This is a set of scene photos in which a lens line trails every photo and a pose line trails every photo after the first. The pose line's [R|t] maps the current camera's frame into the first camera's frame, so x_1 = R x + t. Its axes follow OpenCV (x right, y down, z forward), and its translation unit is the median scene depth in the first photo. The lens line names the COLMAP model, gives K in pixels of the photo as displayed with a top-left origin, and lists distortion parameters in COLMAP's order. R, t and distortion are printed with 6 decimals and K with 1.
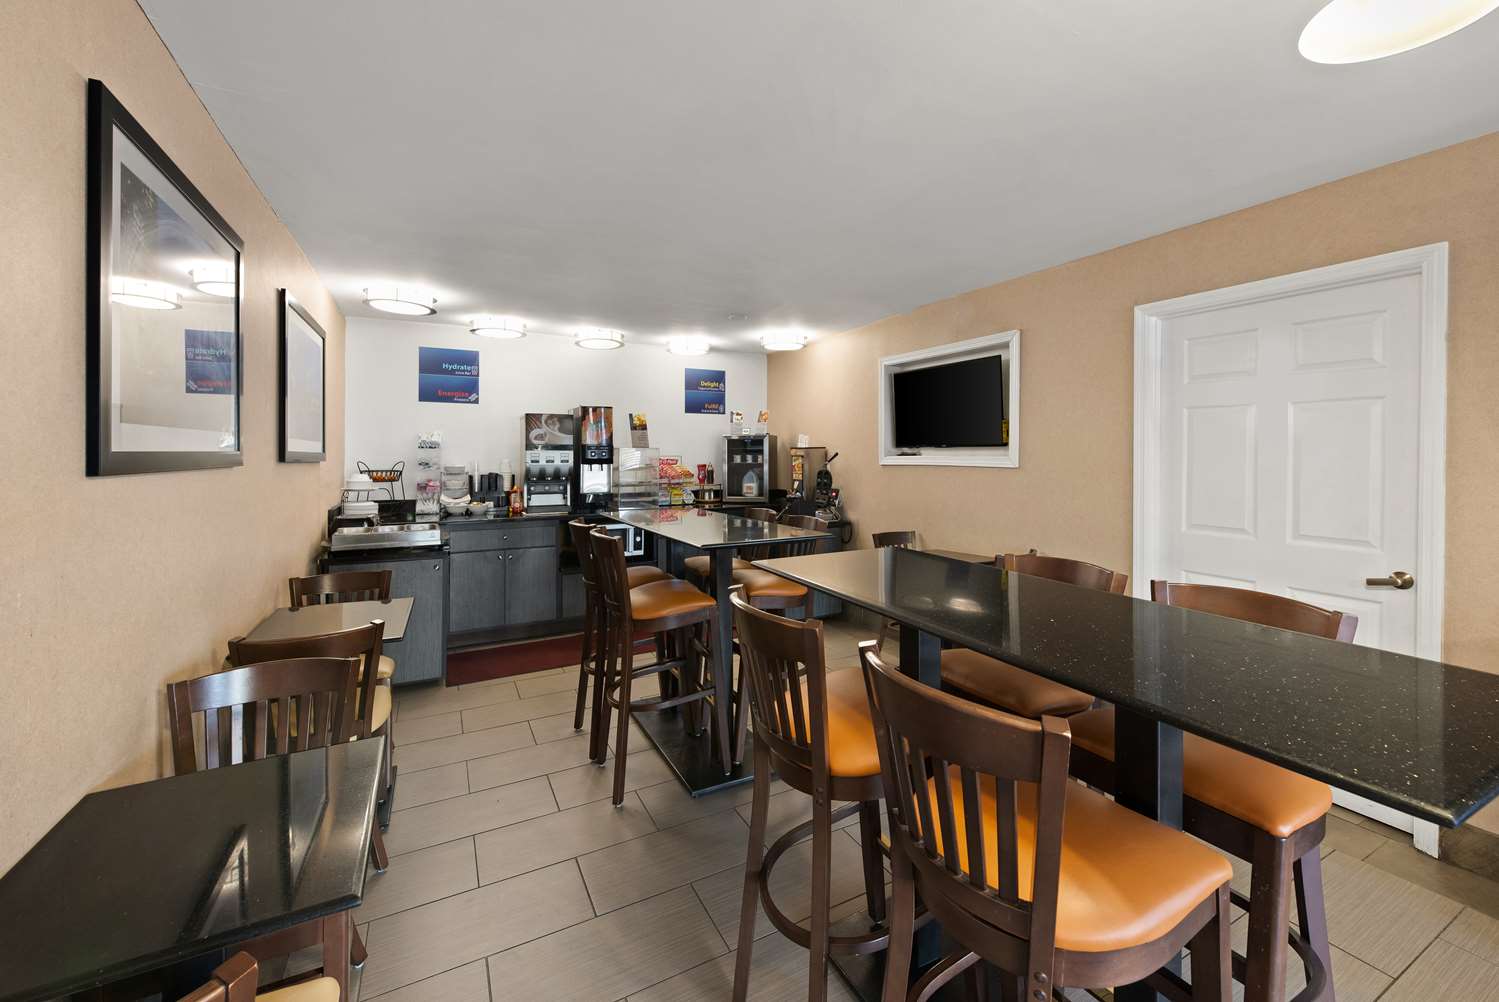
lens RADIAL K [[592.8, 0, 713.3], [0, 592.8, 450.3], [0, 0, 1]] dist [0.007882, -0.000012]
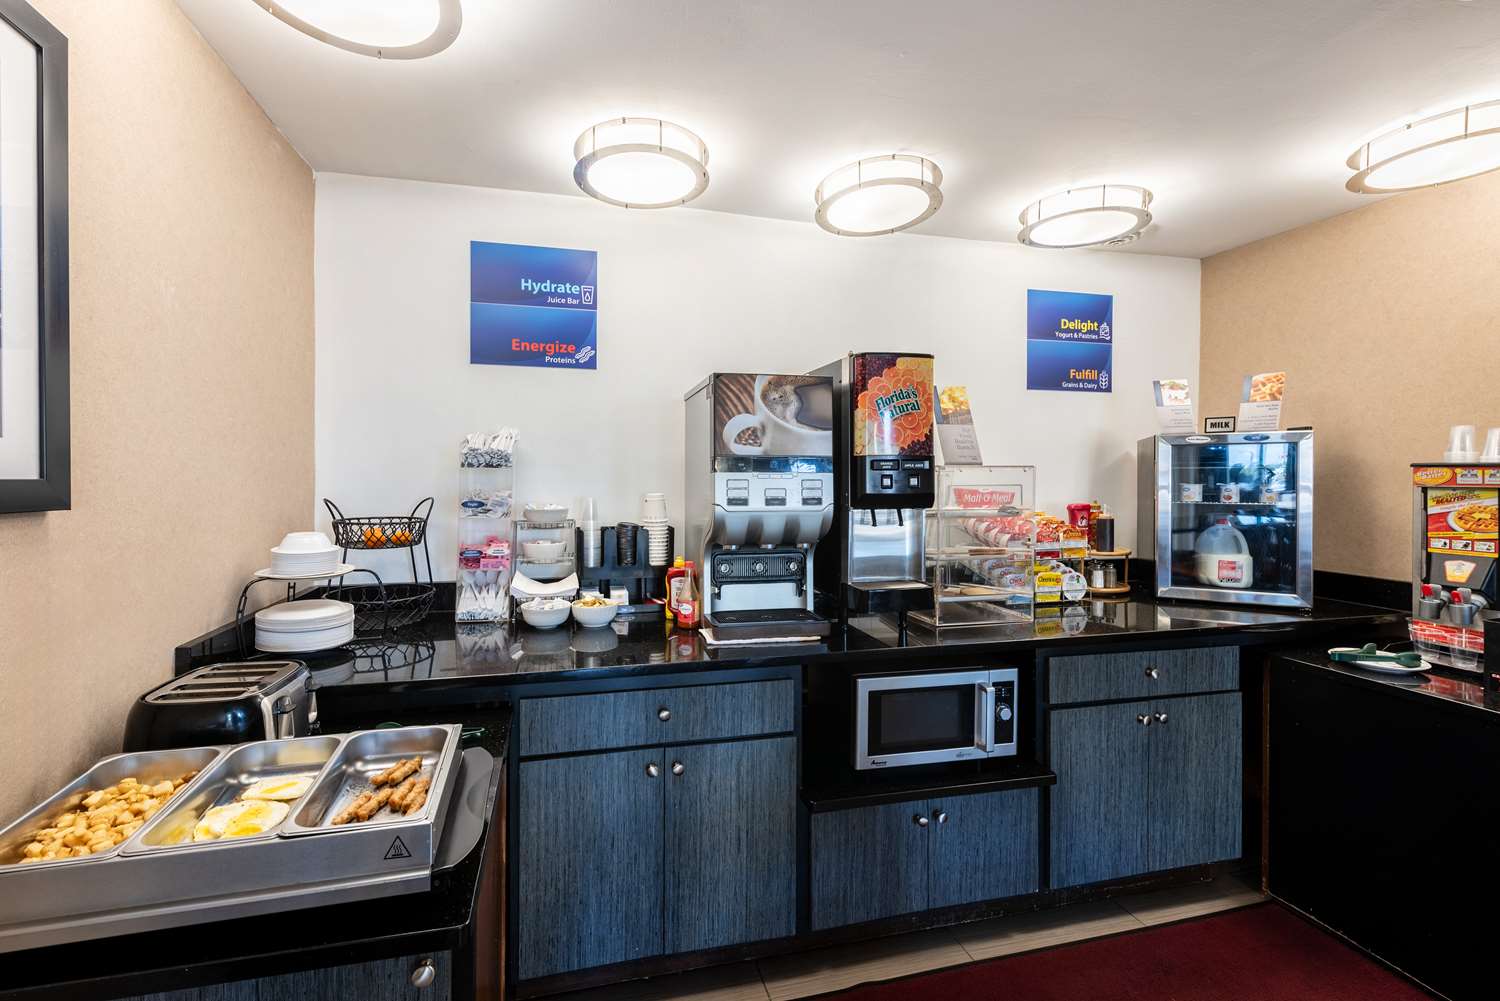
lens RADIAL K [[593.2, 0, 697.9], [0, 593.2, 482.4], [0, 0, 1]] dist [0.007882, -0.000012]
pose [[0.977463, 0.002647, -0.211089, -0.234816], [0.000434, 0.999894, 0.014550, 0.001415], [0.211105, -0.014314, 0.977359, 0.601026]]
